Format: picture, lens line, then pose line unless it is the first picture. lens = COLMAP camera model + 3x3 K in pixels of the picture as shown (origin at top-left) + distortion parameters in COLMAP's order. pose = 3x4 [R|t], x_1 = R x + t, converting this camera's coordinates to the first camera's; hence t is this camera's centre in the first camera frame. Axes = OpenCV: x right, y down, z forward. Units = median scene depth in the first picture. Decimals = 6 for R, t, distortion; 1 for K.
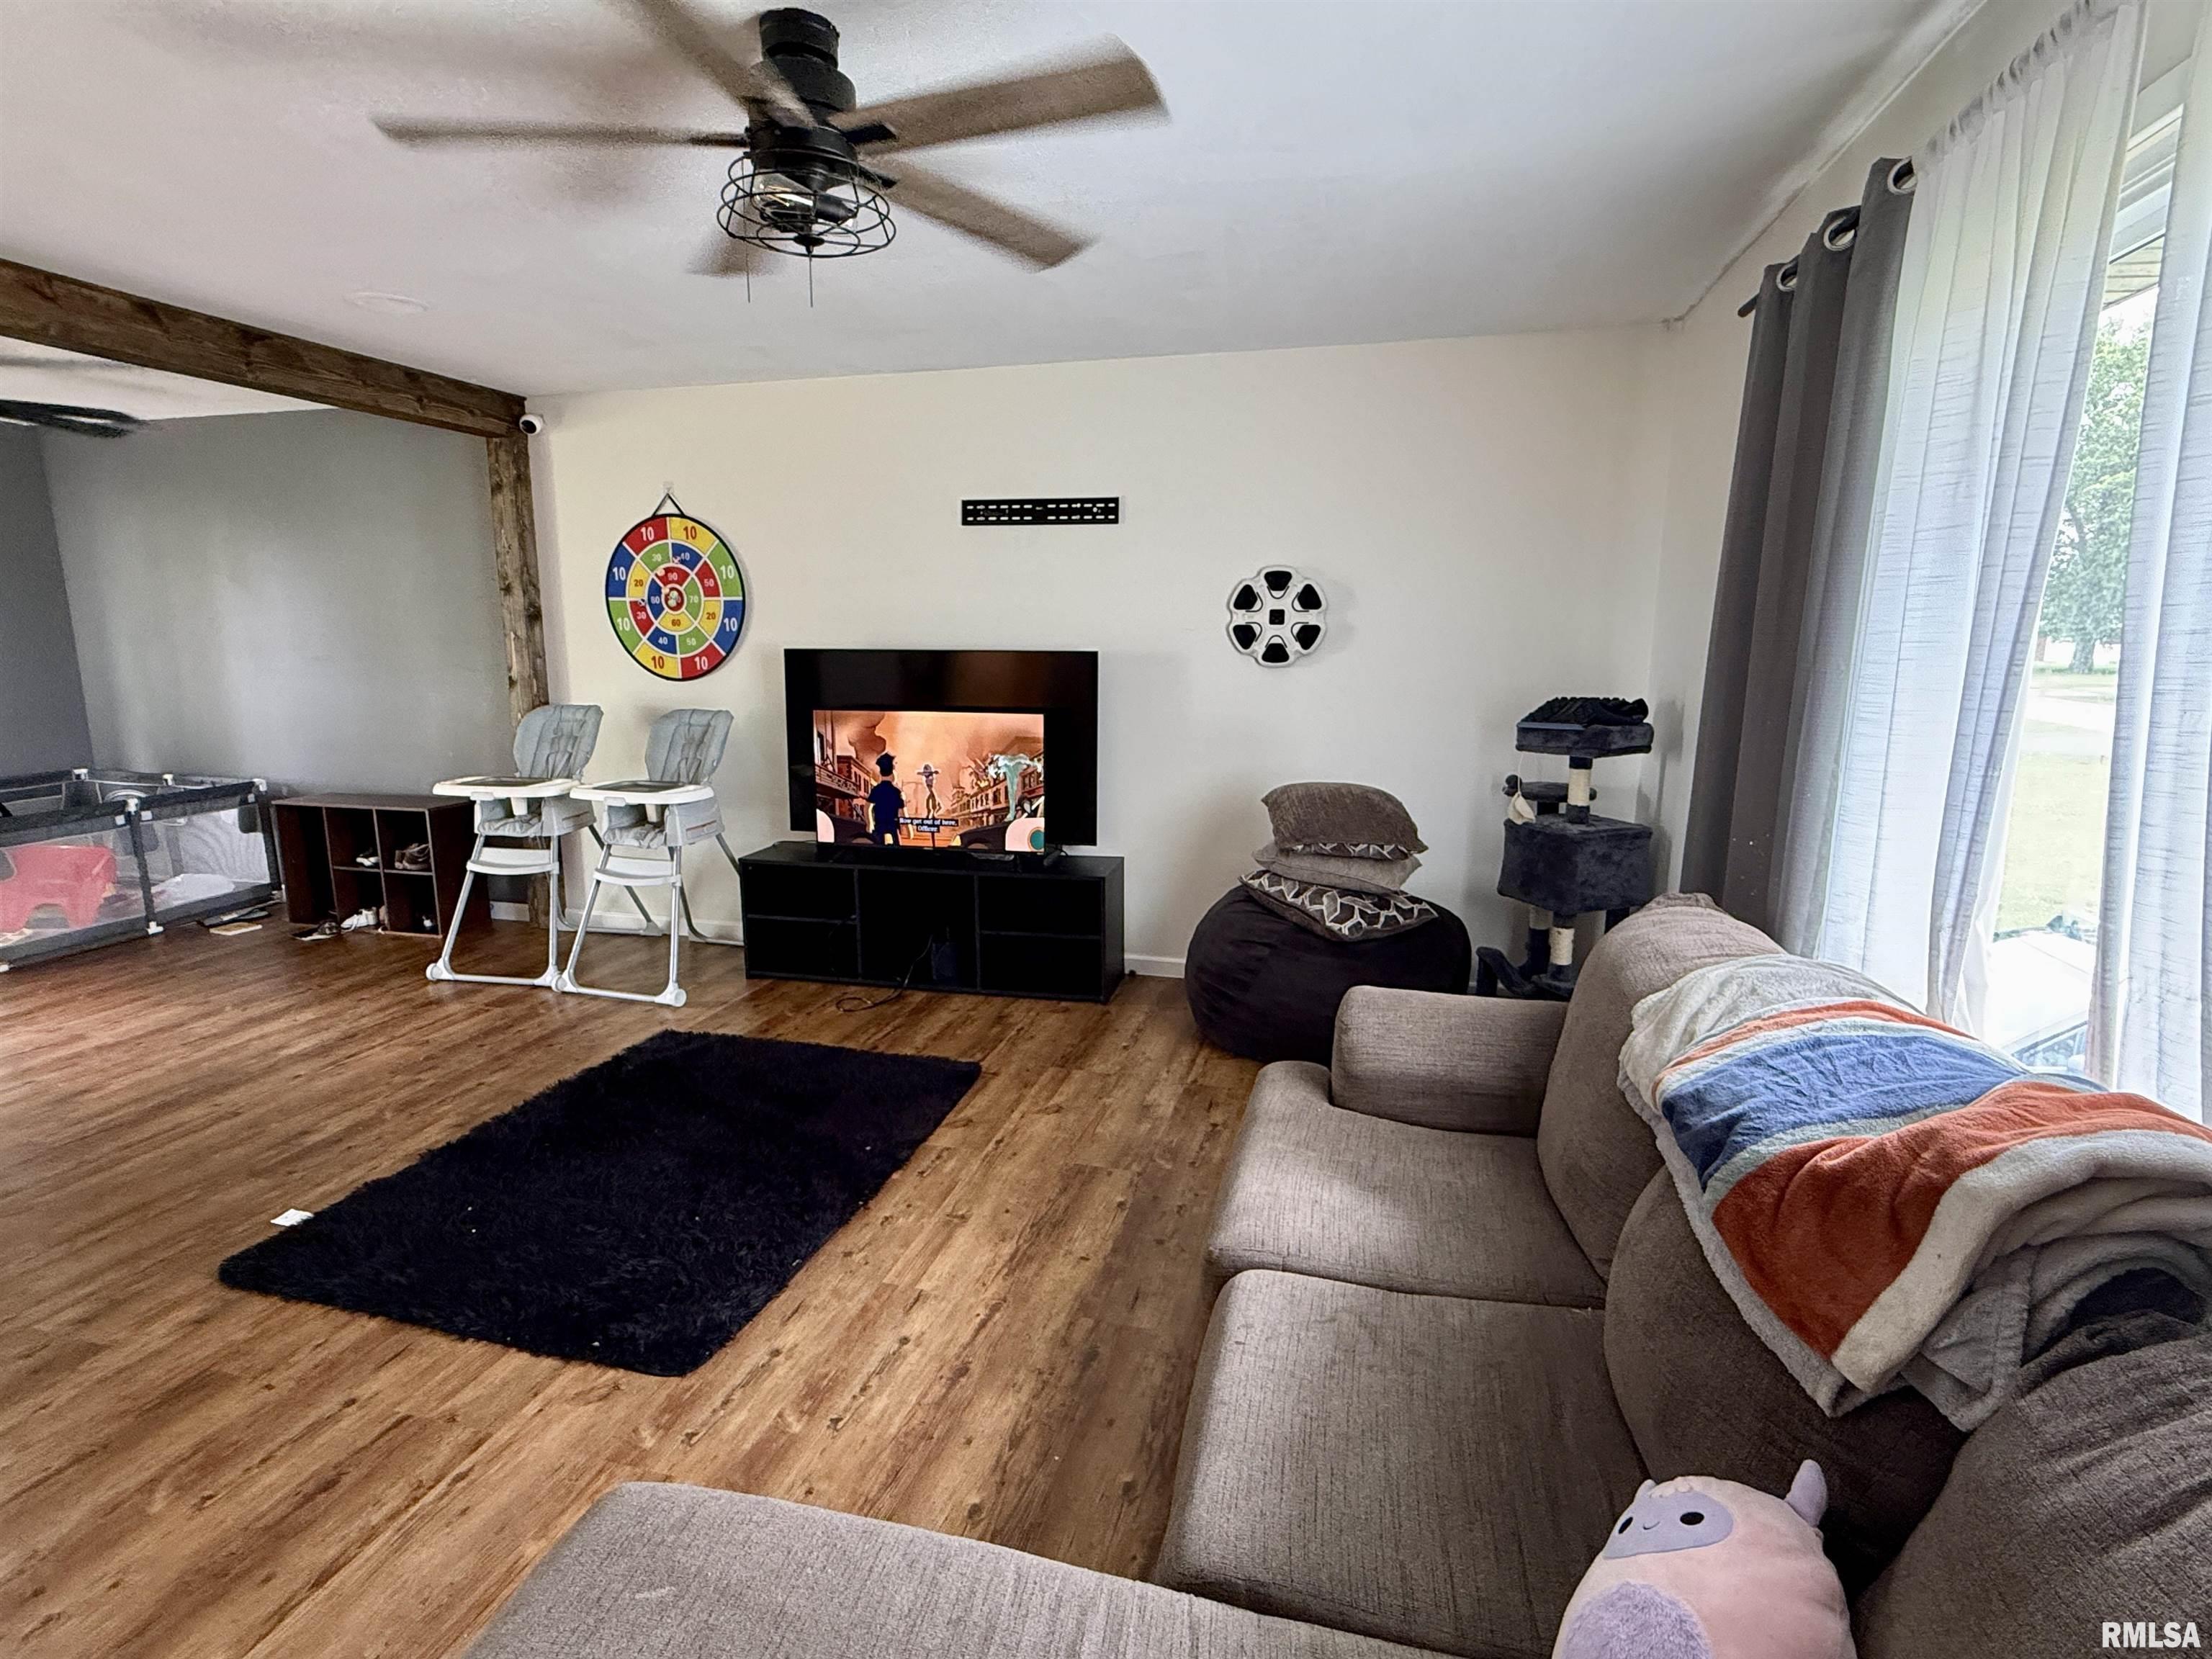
lens RADIAL K [[1071.3, 0, 1106.0], [0, 1071.3, 829.5], [0, 0, 1]] dist [-0.002944, -0.000698]
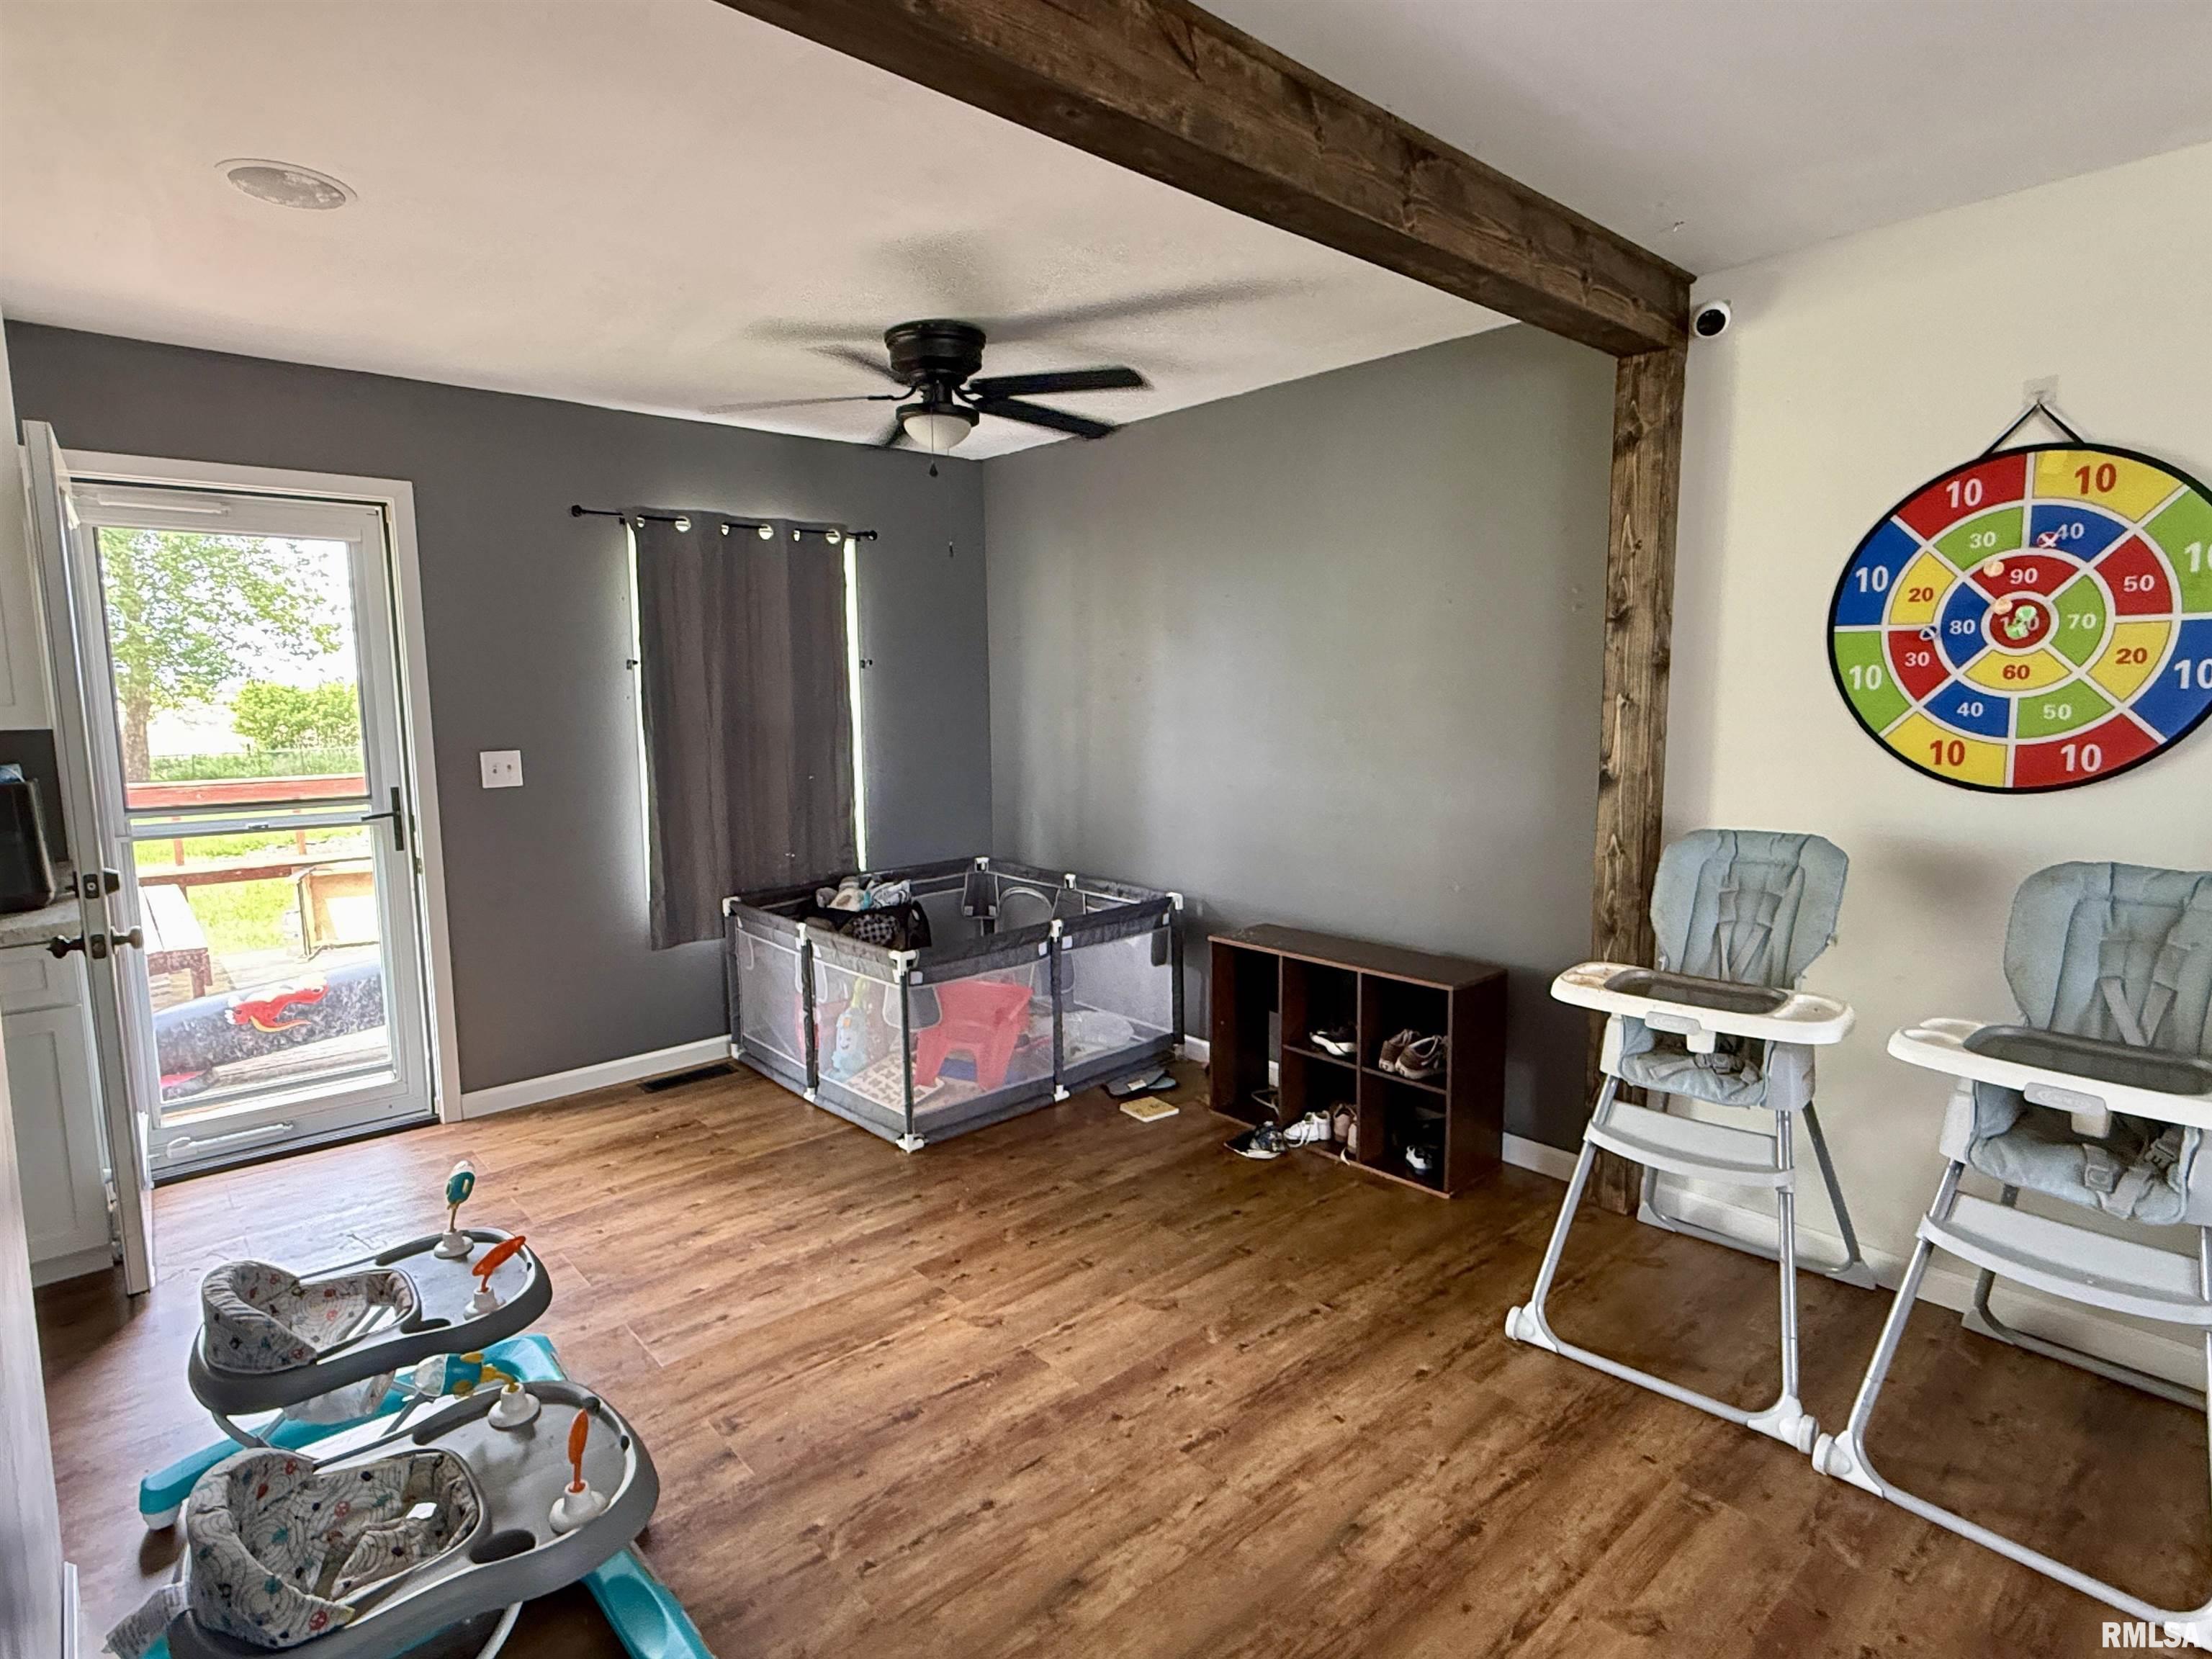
lens RADIAL K [[1155.6, 0, 1106.0], [0, 1155.6, 829.5], [0, 0, 1]] dist [0.002343, 0.000638]
pose [[0.830120, 0.056523, -0.554713, -0.452042], [-0.086109, 0.995909, -0.027382, -0.074745], [0.550896, 0.070496, 0.831591, 0.354271]]
